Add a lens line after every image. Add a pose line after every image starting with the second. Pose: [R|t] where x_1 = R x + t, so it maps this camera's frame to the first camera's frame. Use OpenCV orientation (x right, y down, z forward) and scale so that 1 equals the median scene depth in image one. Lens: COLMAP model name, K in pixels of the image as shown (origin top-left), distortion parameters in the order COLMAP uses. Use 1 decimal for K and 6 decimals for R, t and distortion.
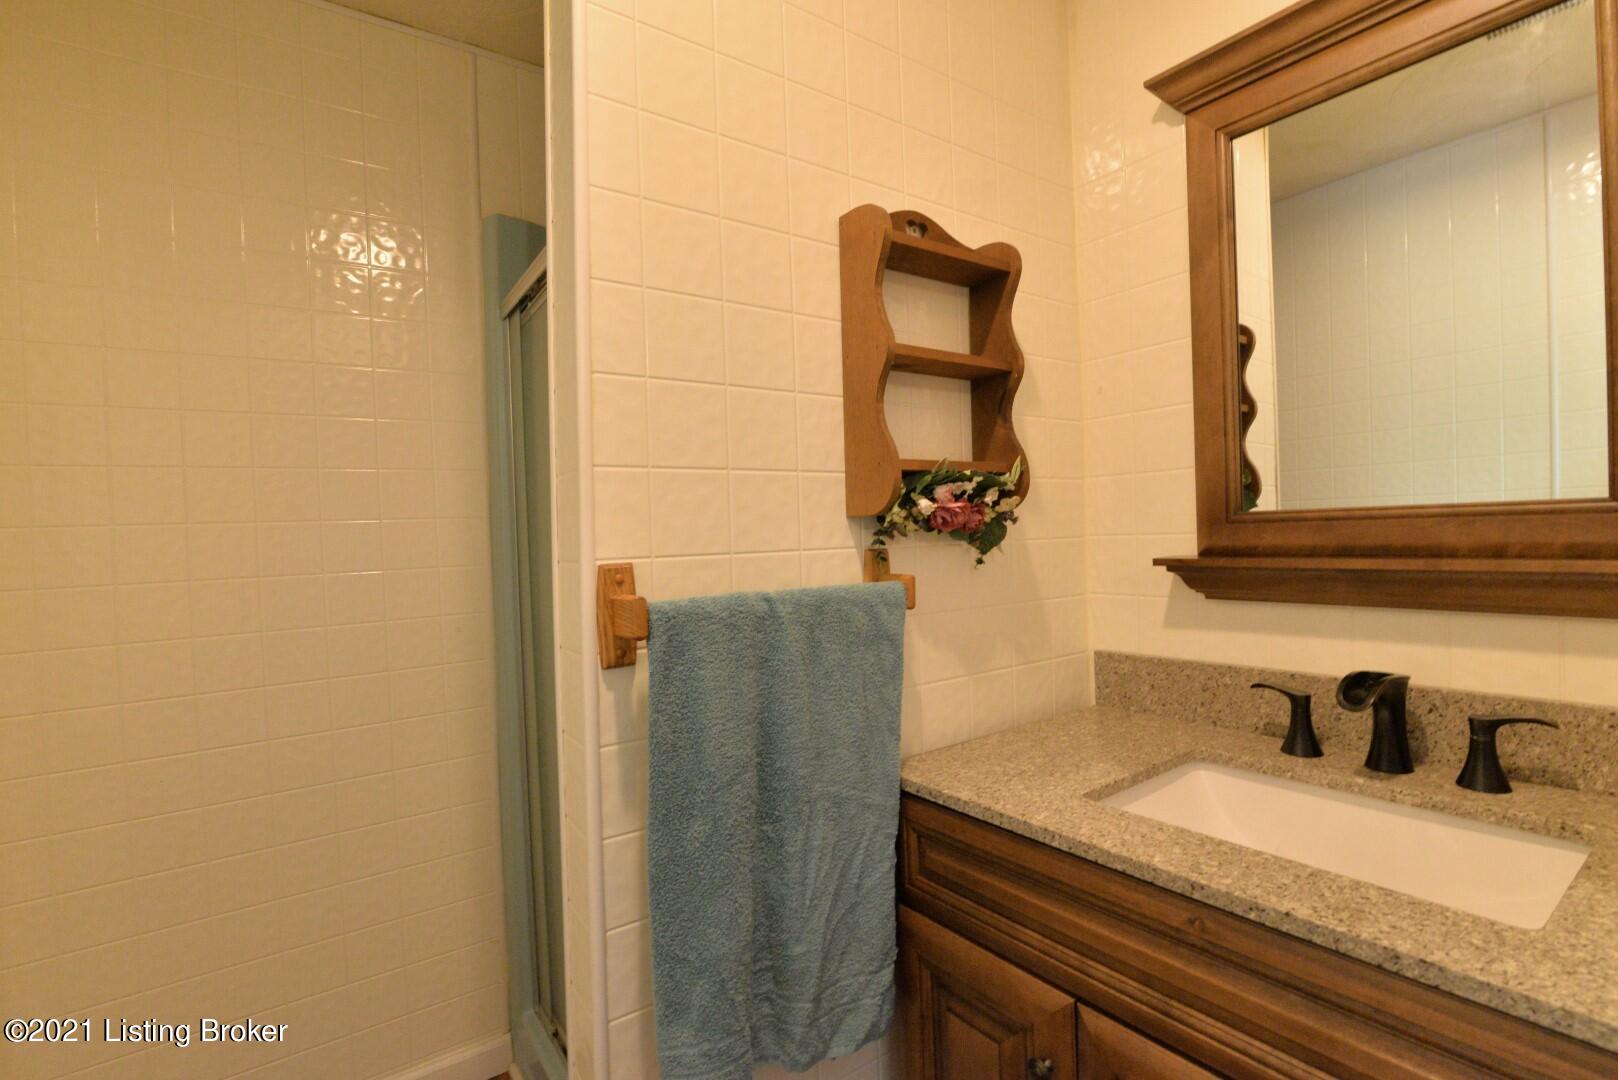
lens RADIAL K [[739.7, 0, 809.0], [0, 739.7, 540.0], [0, 0, 1]] dist [-0.020008, -0.000080]
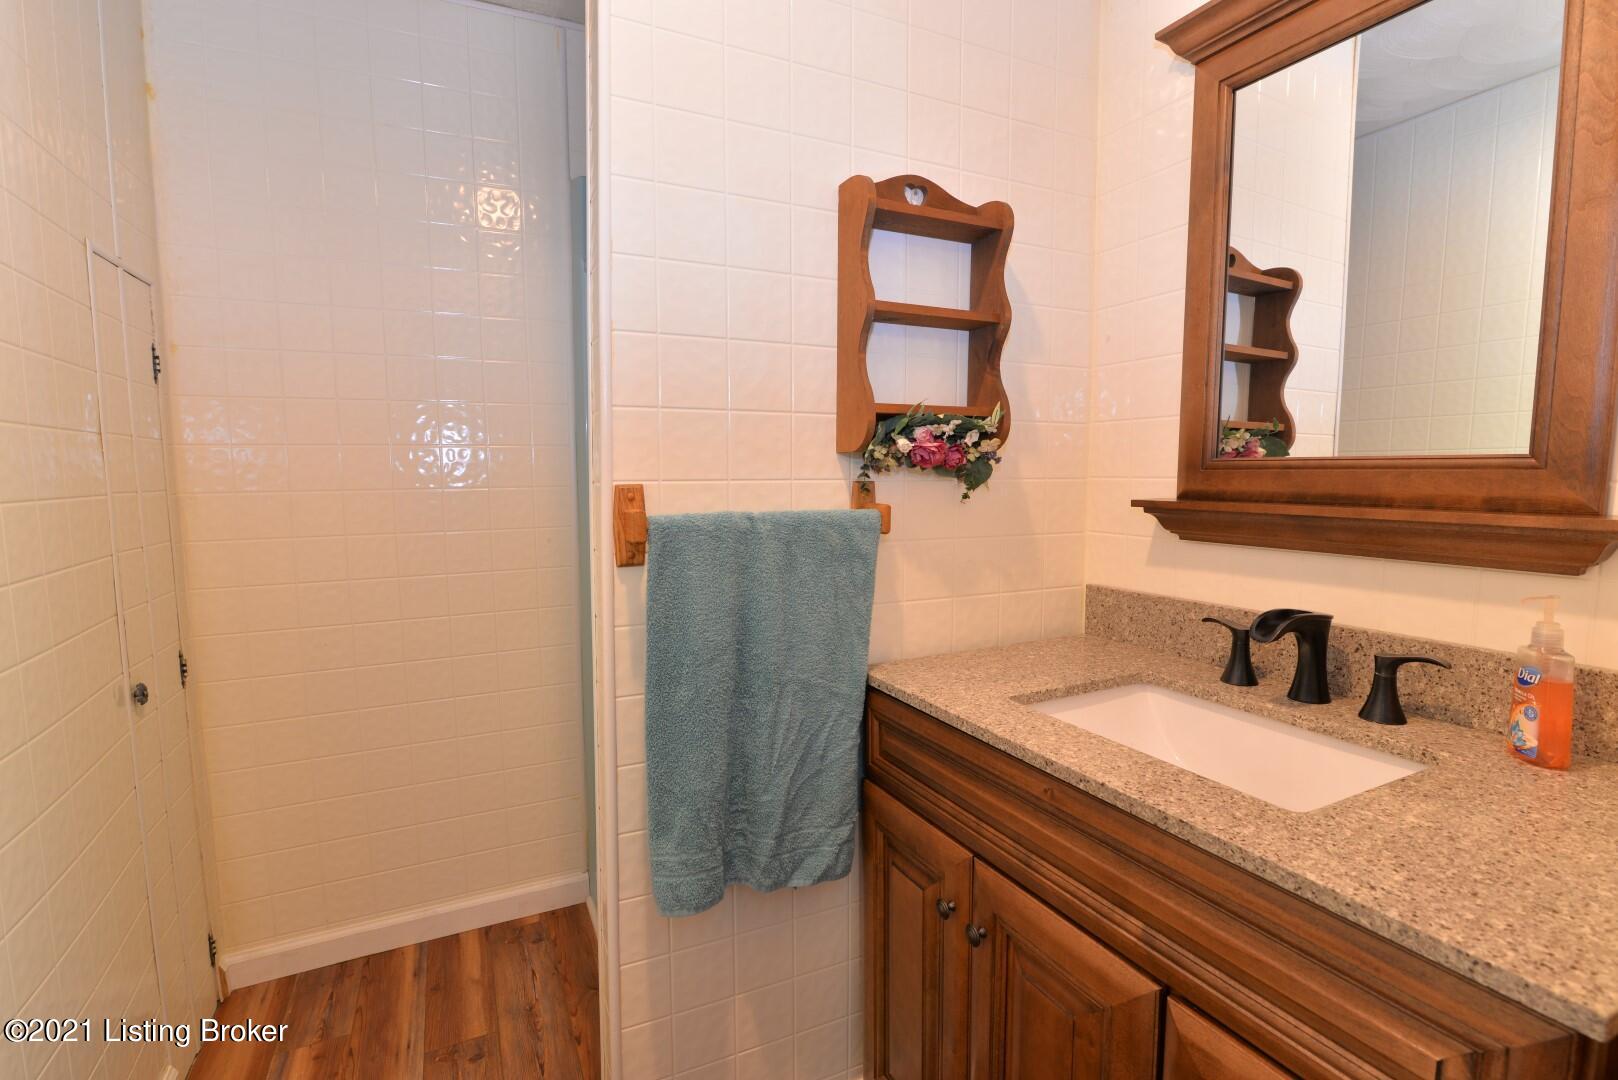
lens RADIAL K [[739.7, 0, 809.0], [0, 739.7, 540.0], [0, 0, 1]] dist [-0.020008, -0.000080]
pose [[0.985524, 0.046514, -0.163028, 0.230541], [-0.032330, 0.995542, 0.088605, 0.004456], [0.166422, -0.082052, 0.982635, -0.179122]]
